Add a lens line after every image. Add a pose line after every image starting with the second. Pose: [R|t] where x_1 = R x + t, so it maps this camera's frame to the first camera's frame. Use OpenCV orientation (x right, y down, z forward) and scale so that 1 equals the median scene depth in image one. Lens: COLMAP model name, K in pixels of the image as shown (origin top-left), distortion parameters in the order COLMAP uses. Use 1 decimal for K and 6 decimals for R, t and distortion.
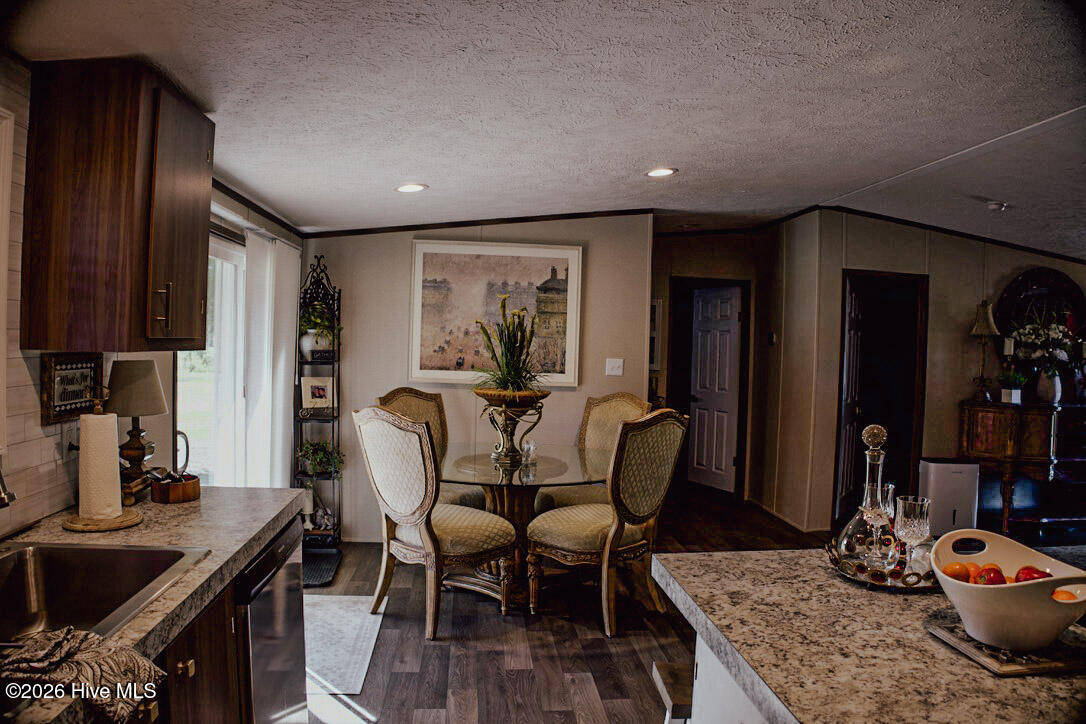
lens RADIAL K [[741.3, 0, 543.0], [0, 741.3, 362.0], [0, 0, 1]] dist [-0.188199, 0.087445]
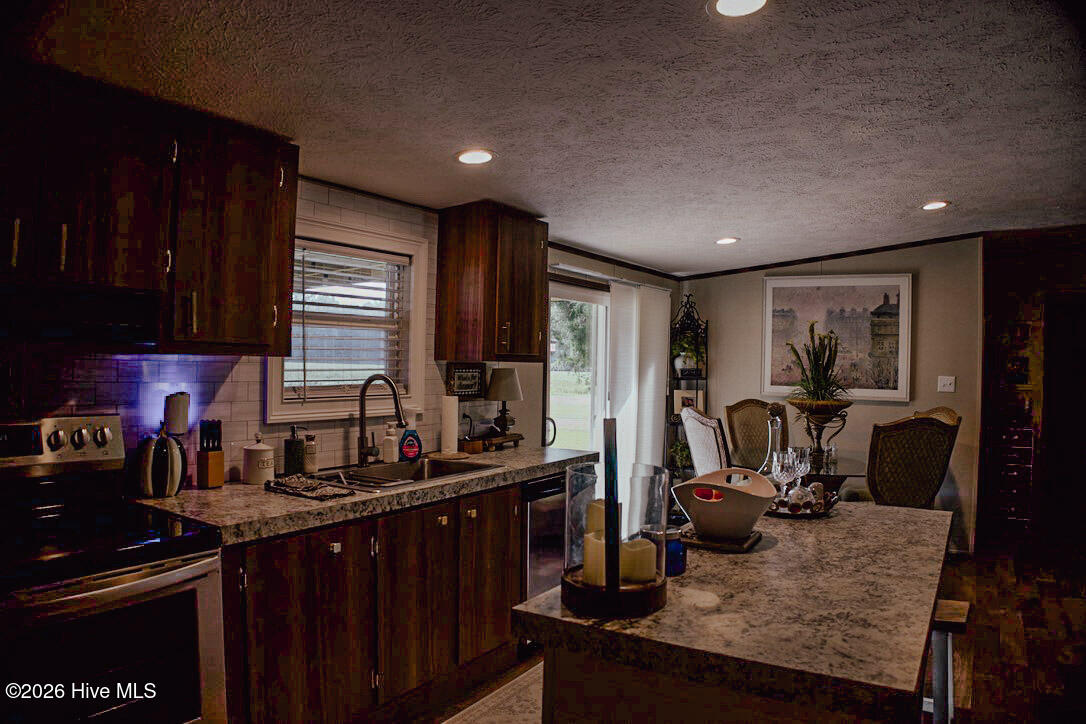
lens RADIAL K [[741.3, 0, 543.0], [0, 741.3, 362.0], [0, 0, 1]] dist [-0.188199, 0.087445]
pose [[0.790580, -0.009660, -0.612282, 0.280001], [-0.014863, 0.999278, -0.034957, 0.020710], [0.612178, 0.036736, 0.789866, -0.168764]]
